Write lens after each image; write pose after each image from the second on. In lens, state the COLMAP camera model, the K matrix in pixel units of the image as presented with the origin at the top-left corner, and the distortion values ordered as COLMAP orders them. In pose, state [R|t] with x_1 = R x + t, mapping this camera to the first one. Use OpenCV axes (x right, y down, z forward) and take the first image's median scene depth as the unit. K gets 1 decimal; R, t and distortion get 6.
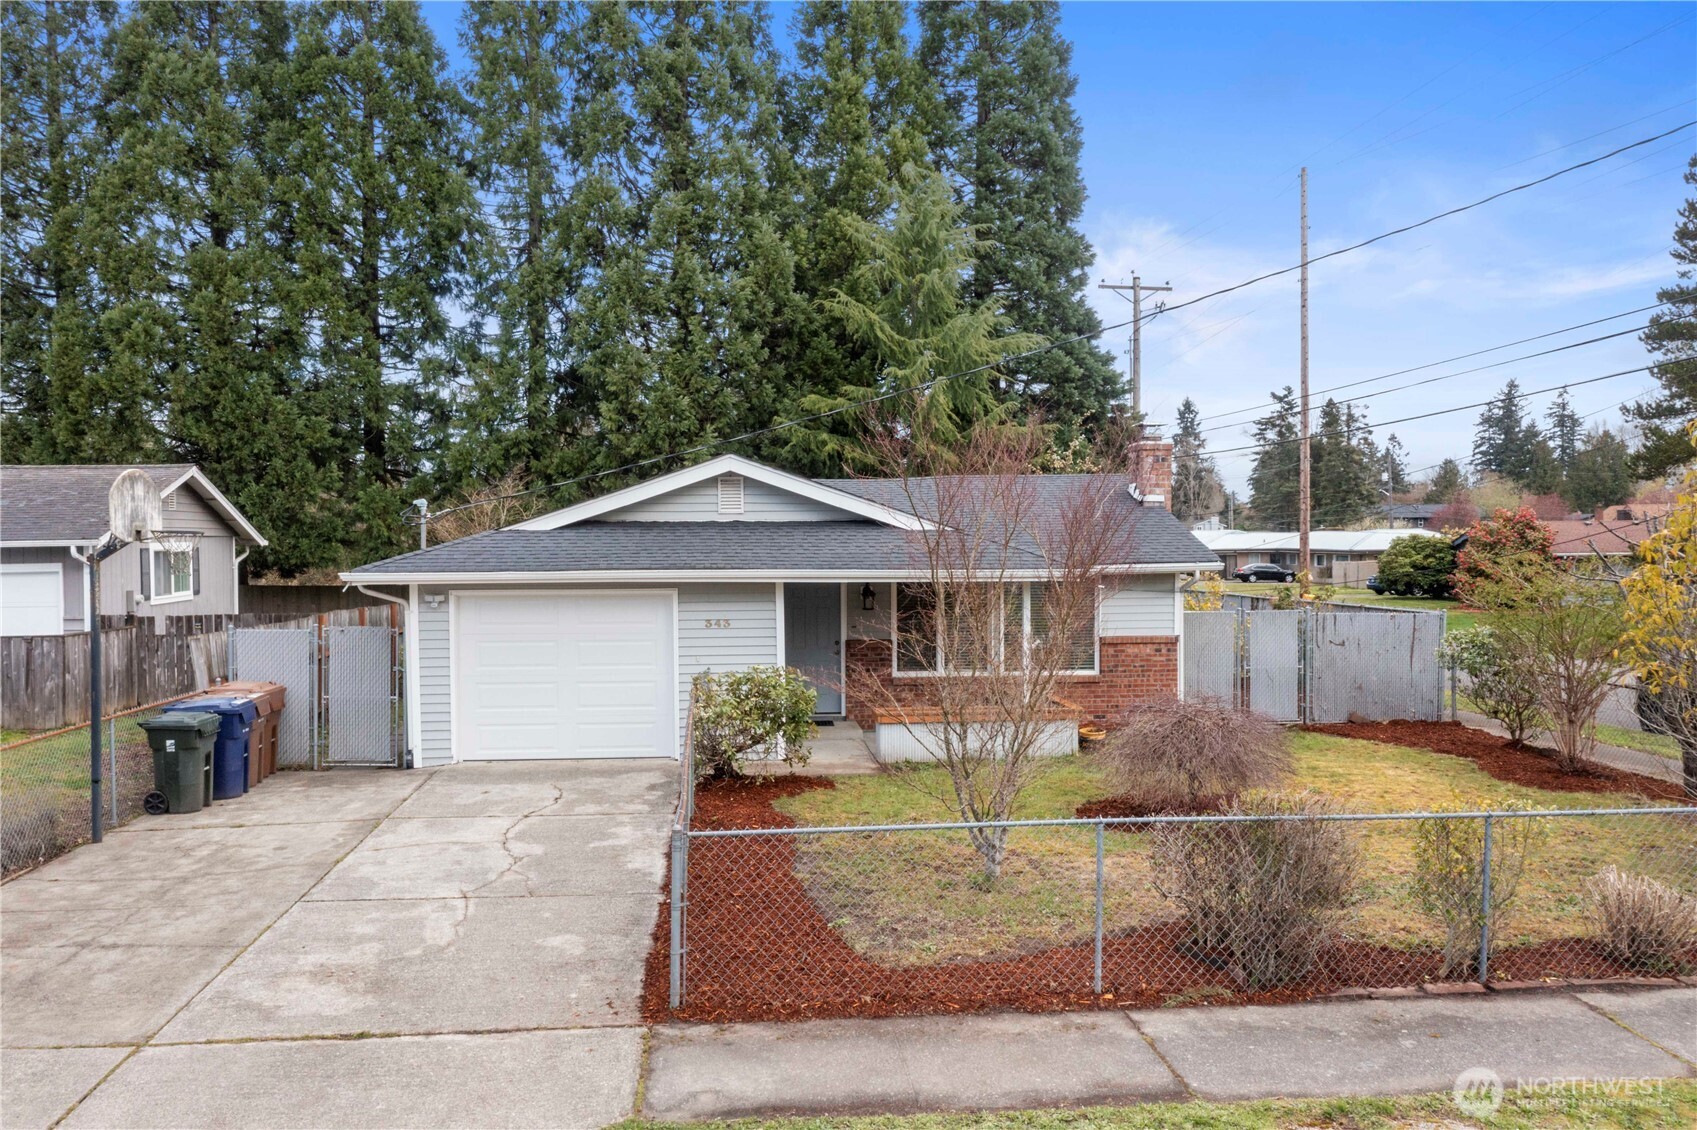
lens RADIAL K [[1380.0, 0, 839.5], [0, 1380.0, 568.6], [0, 0, 1]] dist [-0.001136, -0.000568]
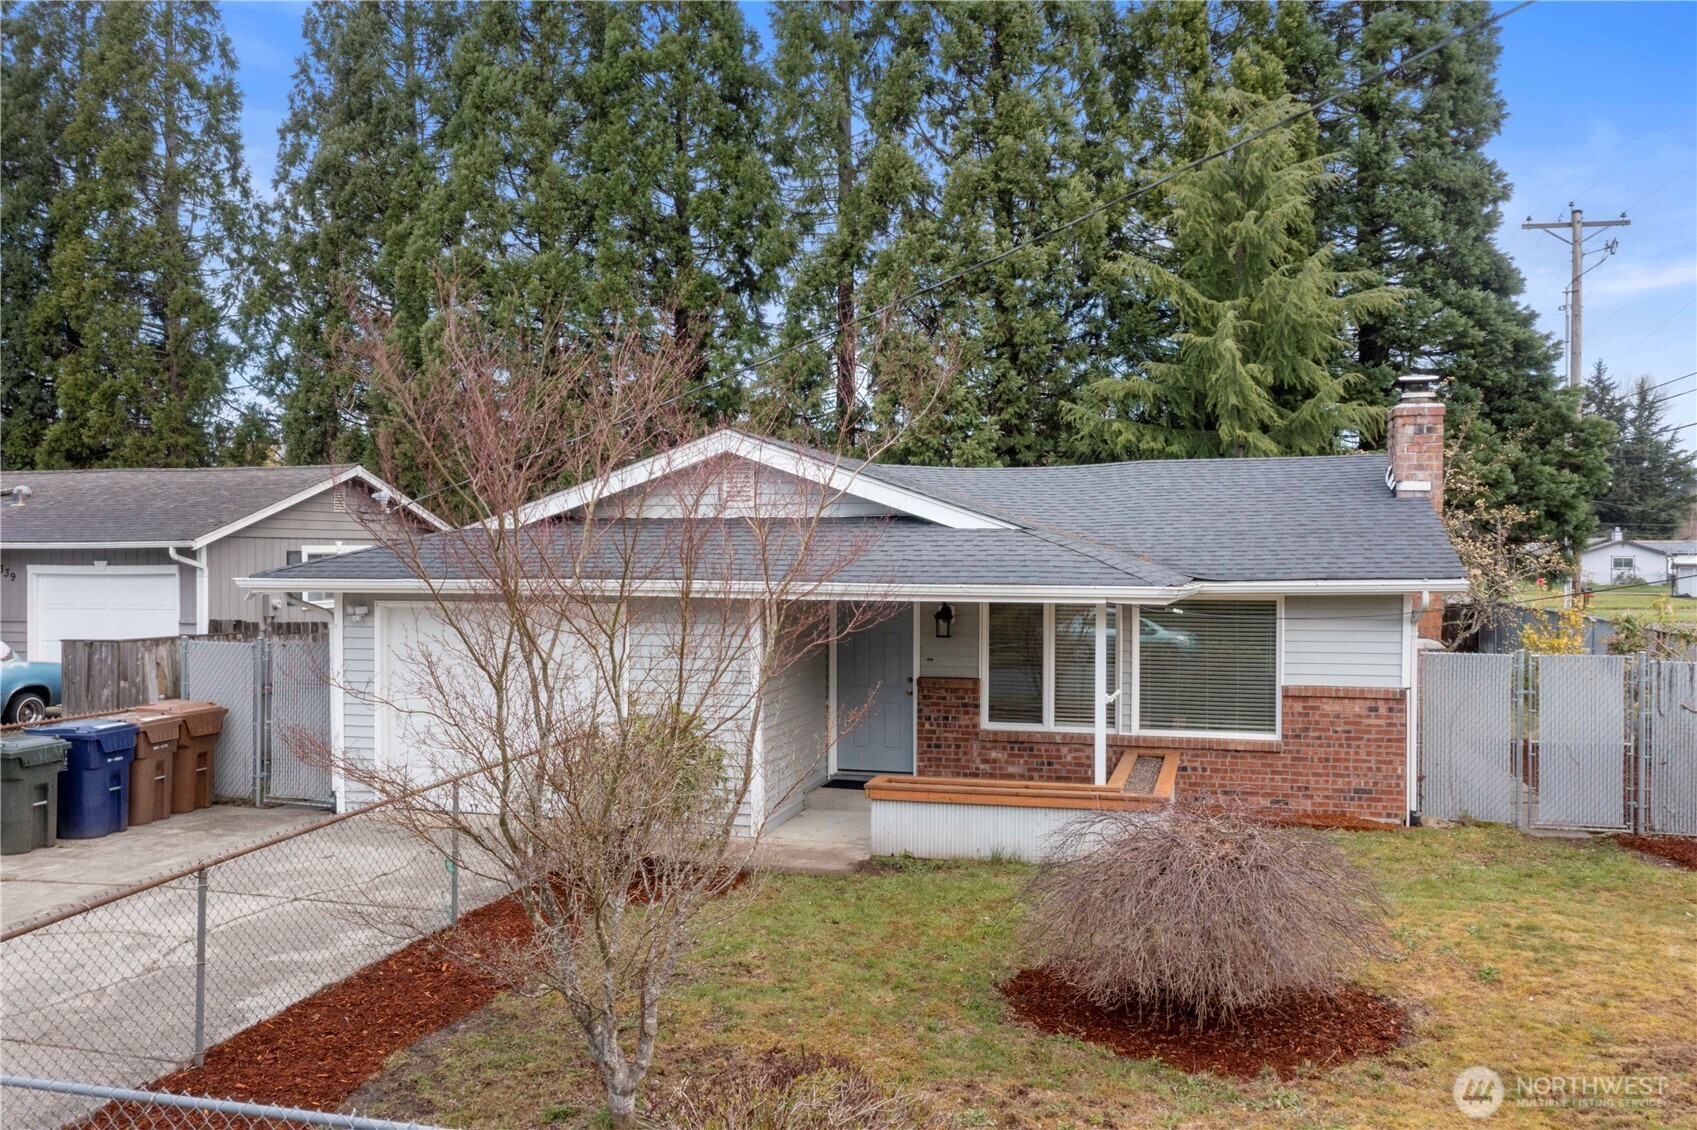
lens RADIAL K [[1380.0, 0, 842.6], [0, 1380.0, 564.9], [0, 0, 1]] dist [-0.001136, -0.000568]
pose [[0.933163, 0.009287, -0.359333, 0.230489], [-0.013345, 0.999872, -0.008813, -0.001855], [0.359205, 0.013019, 0.933168, 0.279513]]
